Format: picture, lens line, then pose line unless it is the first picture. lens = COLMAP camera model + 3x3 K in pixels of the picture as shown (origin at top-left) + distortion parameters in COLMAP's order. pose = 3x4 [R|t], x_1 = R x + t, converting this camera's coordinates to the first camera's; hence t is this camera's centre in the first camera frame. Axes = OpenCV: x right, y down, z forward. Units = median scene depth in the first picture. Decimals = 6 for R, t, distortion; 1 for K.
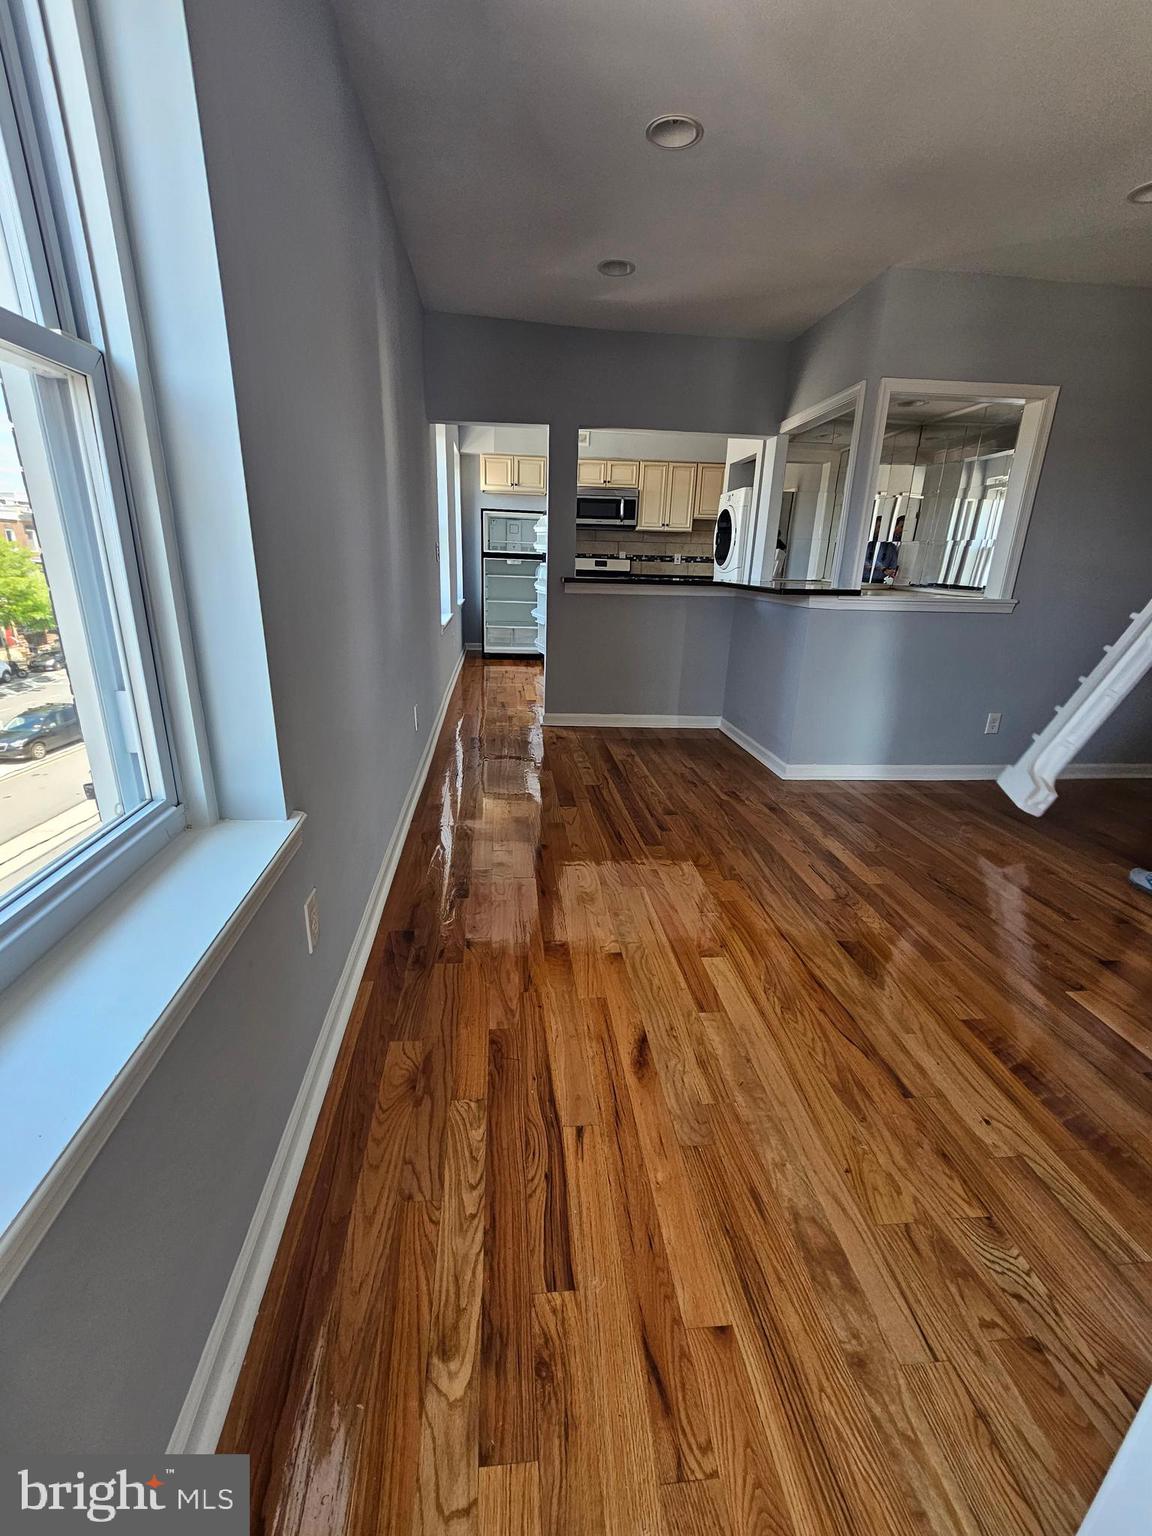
lens RADIAL K [[625.9, 0, 563.7], [0, 625.9, 761.7], [0, 0, 1]] dist [0.000808, -0.001741]
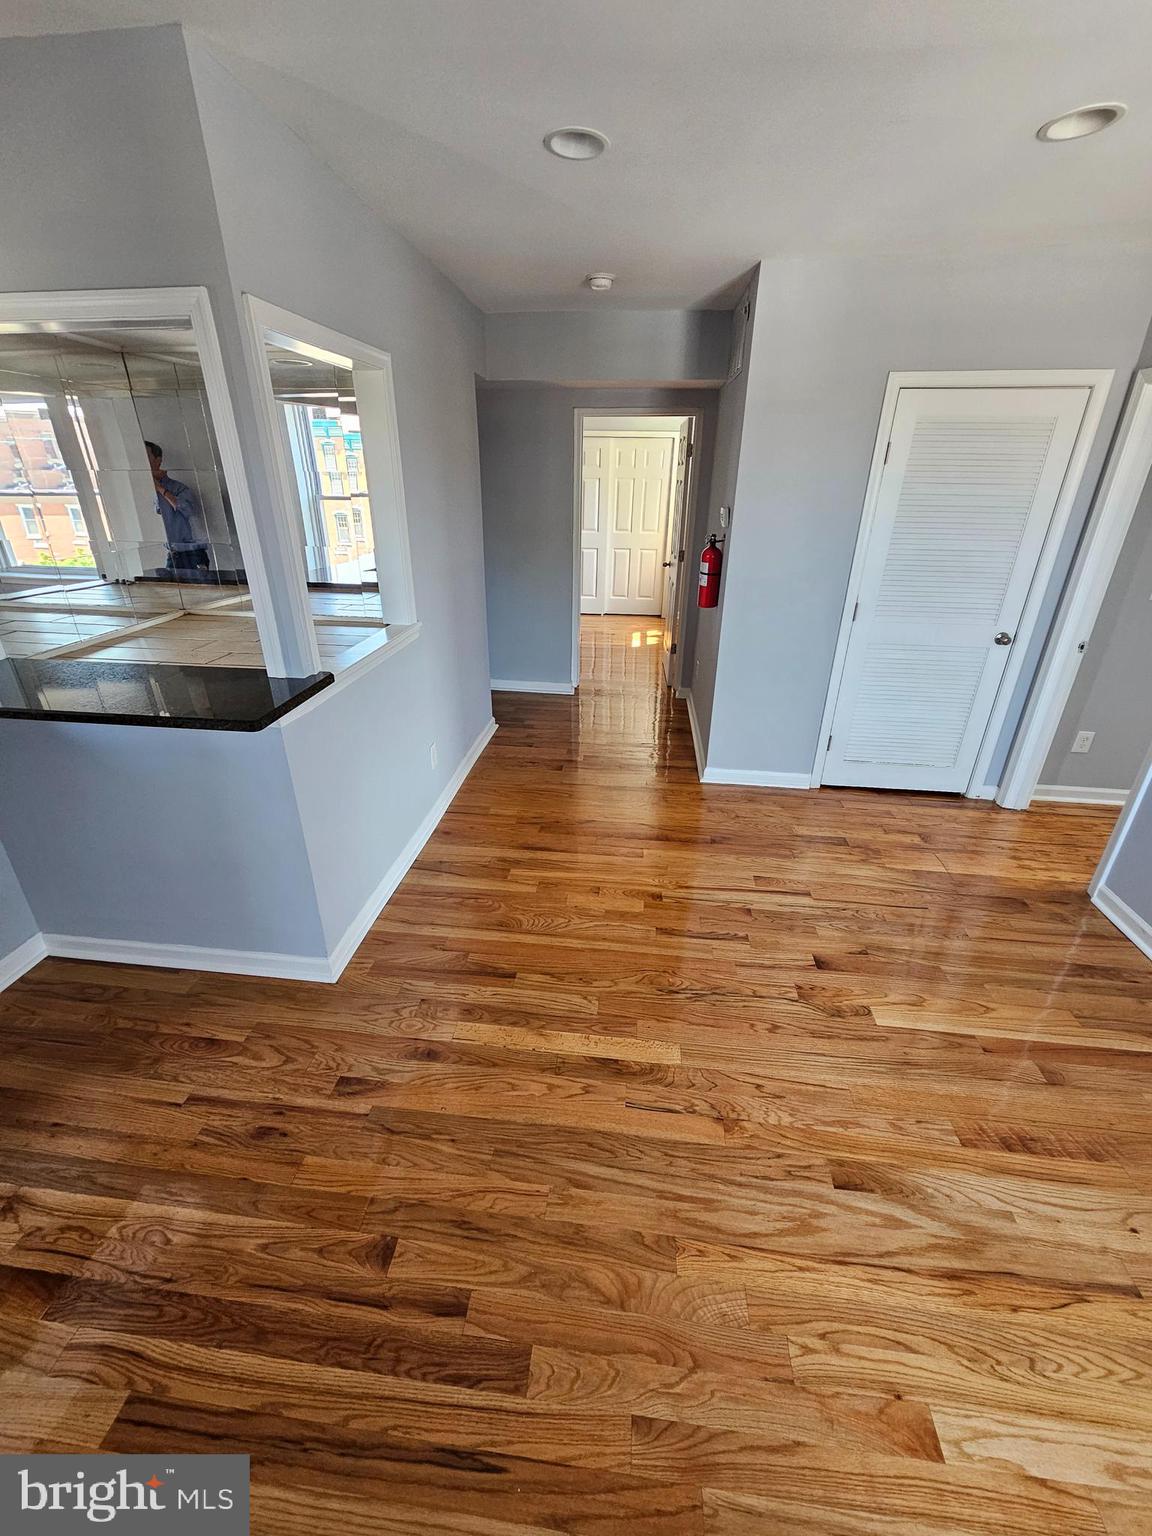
lens RADIAL K [[625.9, 0, 571.6], [0, 625.9, 763.1], [0, 0, 1]] dist [0.000808, -0.001741]
pose [[0.212674, -0.432395, 0.876245, -0.028253], [0.301844, 0.881972, 0.361960, -0.197394], [-0.929333, 0.187510, 0.318088, 0.344976]]
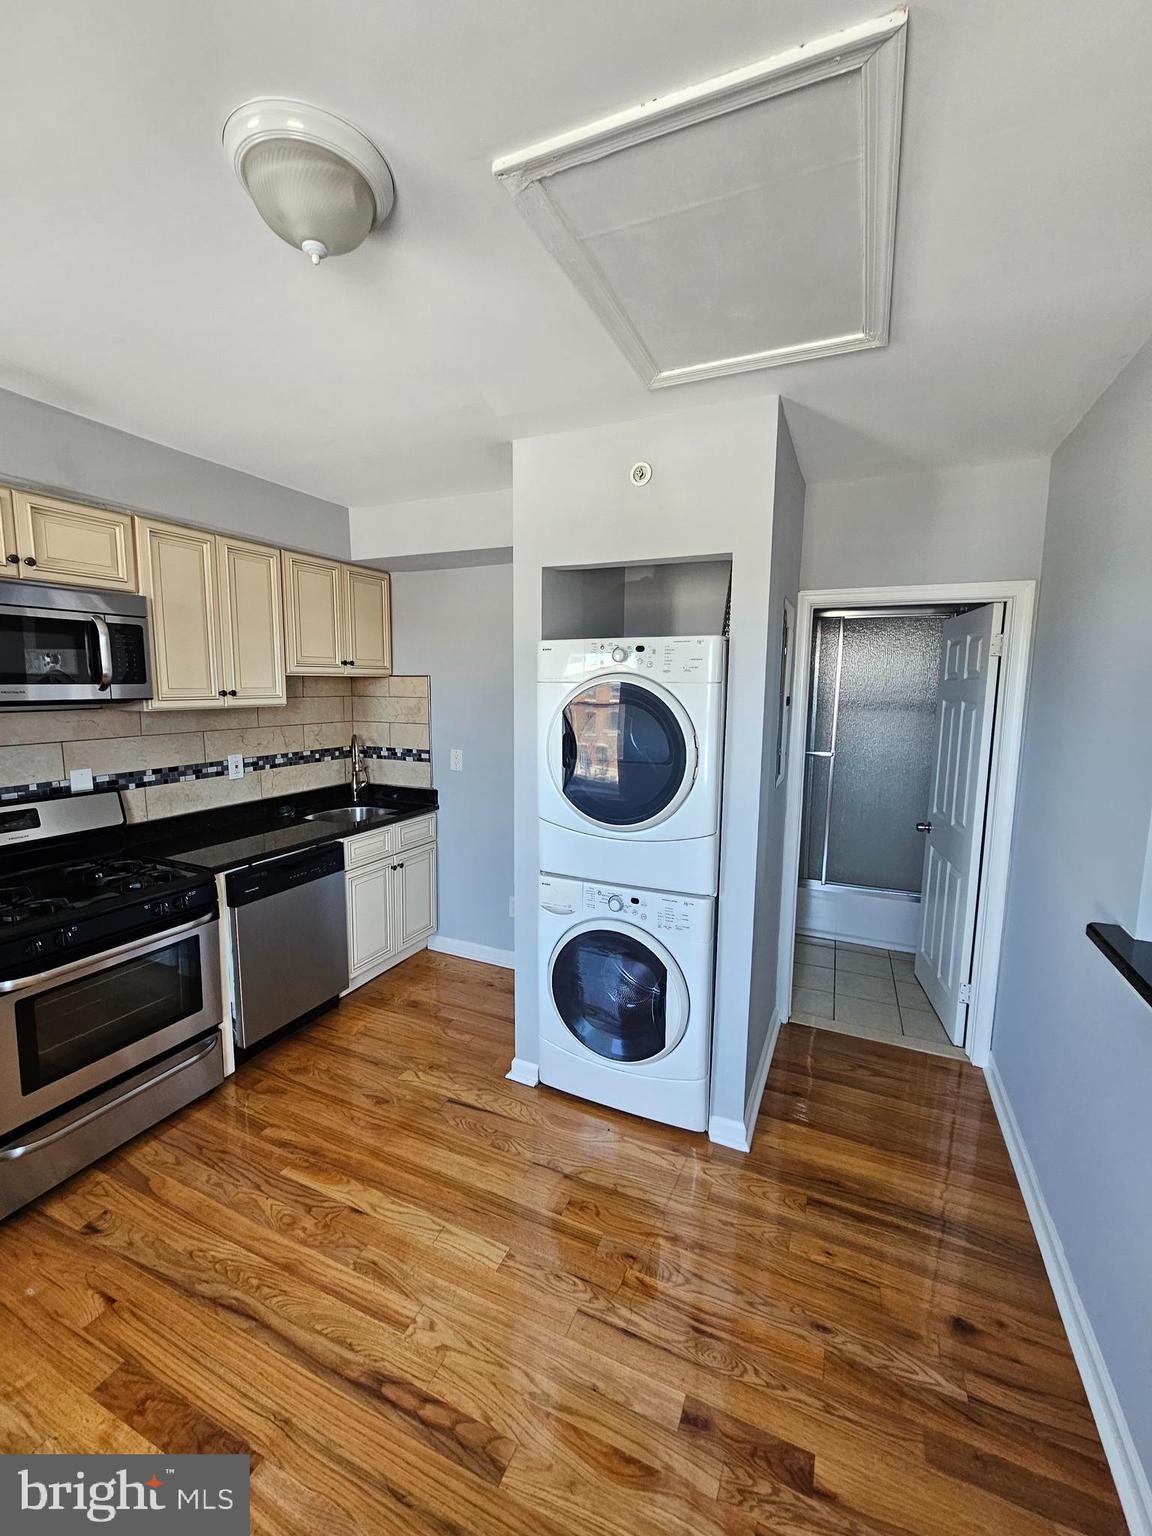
lens RADIAL K [[625.9, 0, 549.8], [0, 625.9, 761.9], [0, 0, 1]] dist [0.000808, -0.001741]
pose [[0.504412, -0.131391, 0.853408, -0.081189], [0.273283, 0.961840, -0.013441, -0.355853], [-0.819075, 0.240001, 0.521071, 0.833136]]
